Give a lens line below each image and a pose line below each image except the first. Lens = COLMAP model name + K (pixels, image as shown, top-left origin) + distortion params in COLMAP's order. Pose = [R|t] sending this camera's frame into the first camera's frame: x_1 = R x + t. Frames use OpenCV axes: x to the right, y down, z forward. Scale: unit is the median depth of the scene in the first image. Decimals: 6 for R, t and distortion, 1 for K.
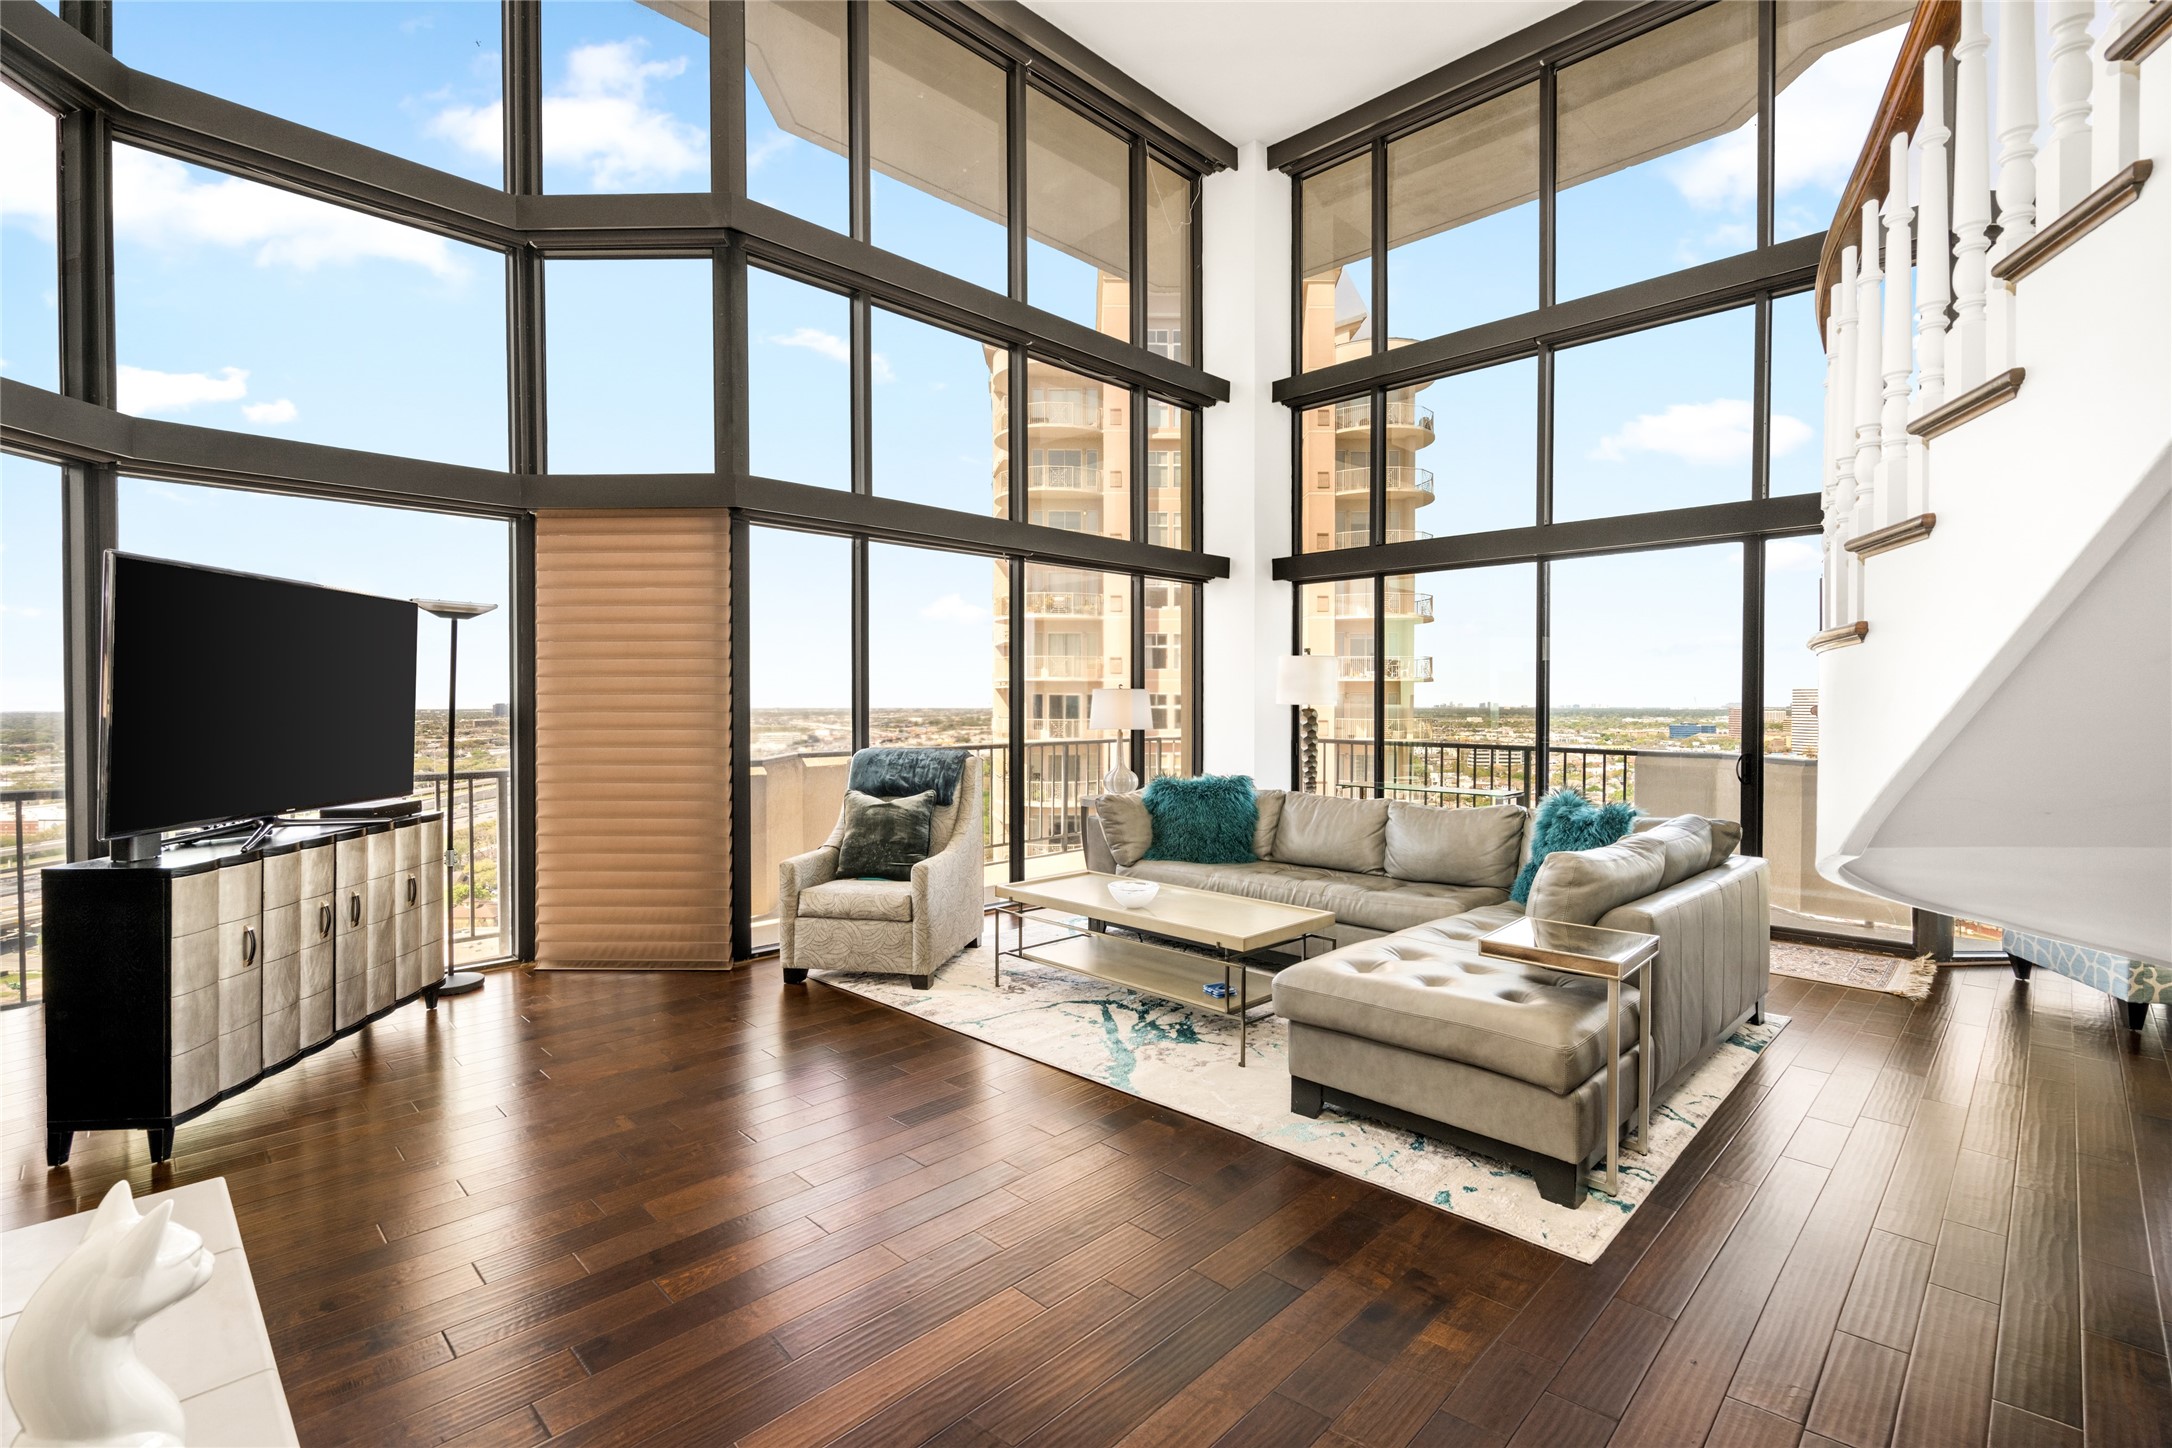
lens RADIAL K [[988.2, 0, 1073.5], [0, 988.2, 713.8], [0, 0, 1]] dist [-0.002592, -0.000619]
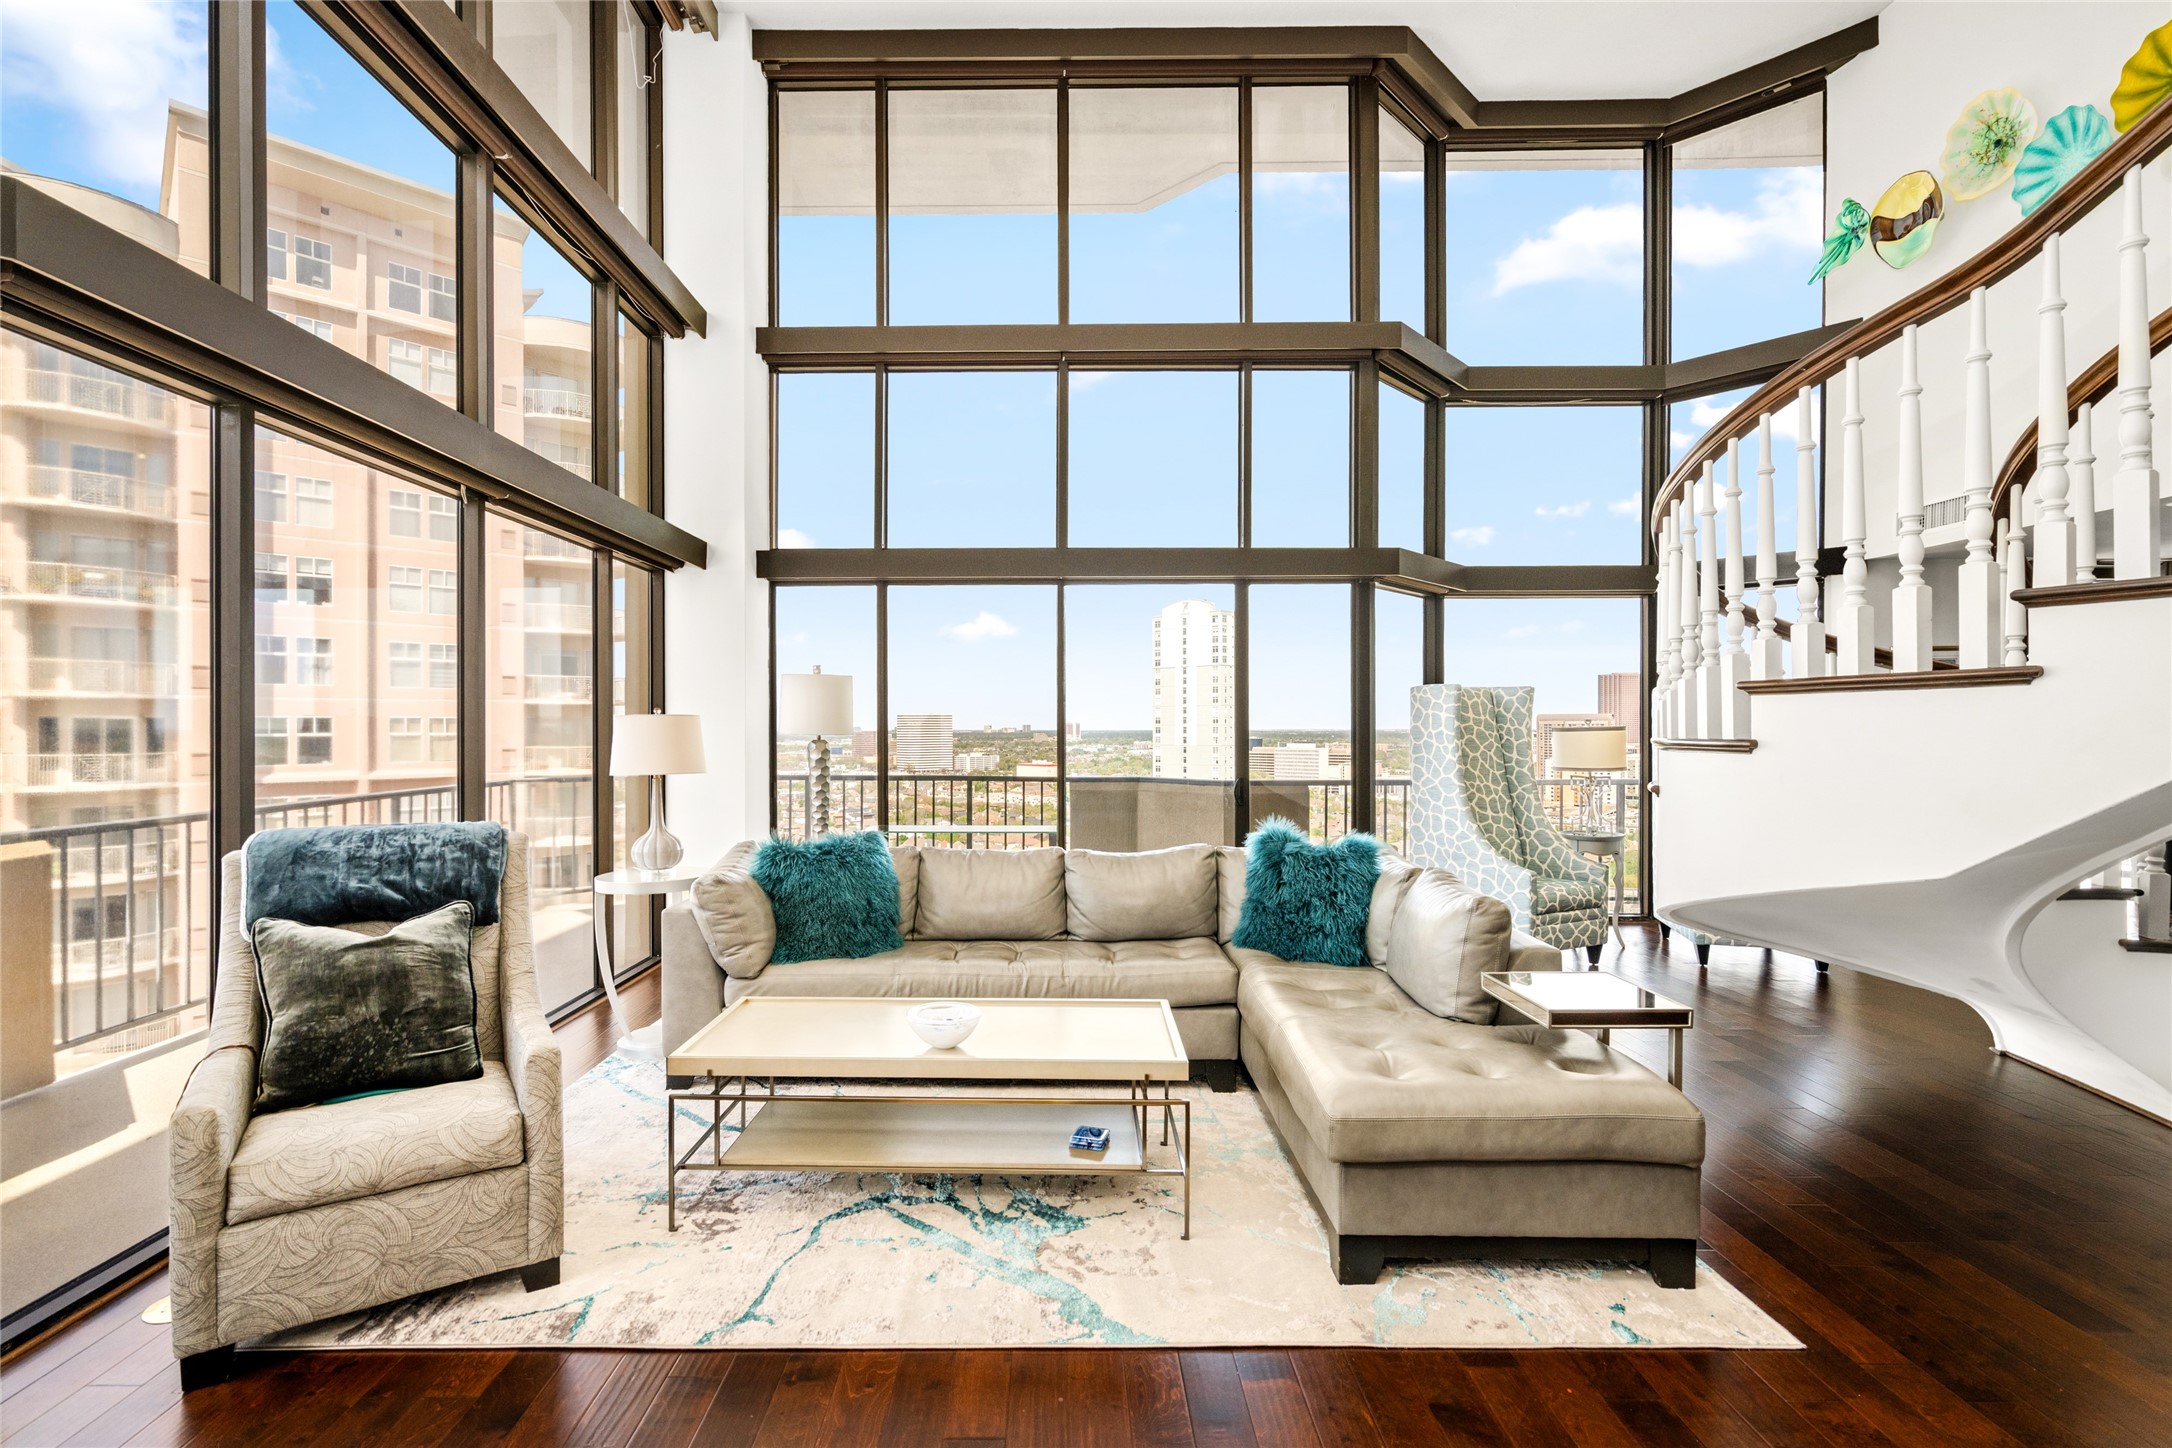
lens RADIAL K [[1025.5, 0, 1036.3], [0, 1025.5, 725.9], [0, 0, 1]] dist [0.000065, 0.000058]
pose [[0.718771, -0.002595, 0.695242, -0.308073], [0.010662, 0.999917, -0.007291, -0.011570], [-0.695165, 0.012653, 0.718739, 0.377476]]
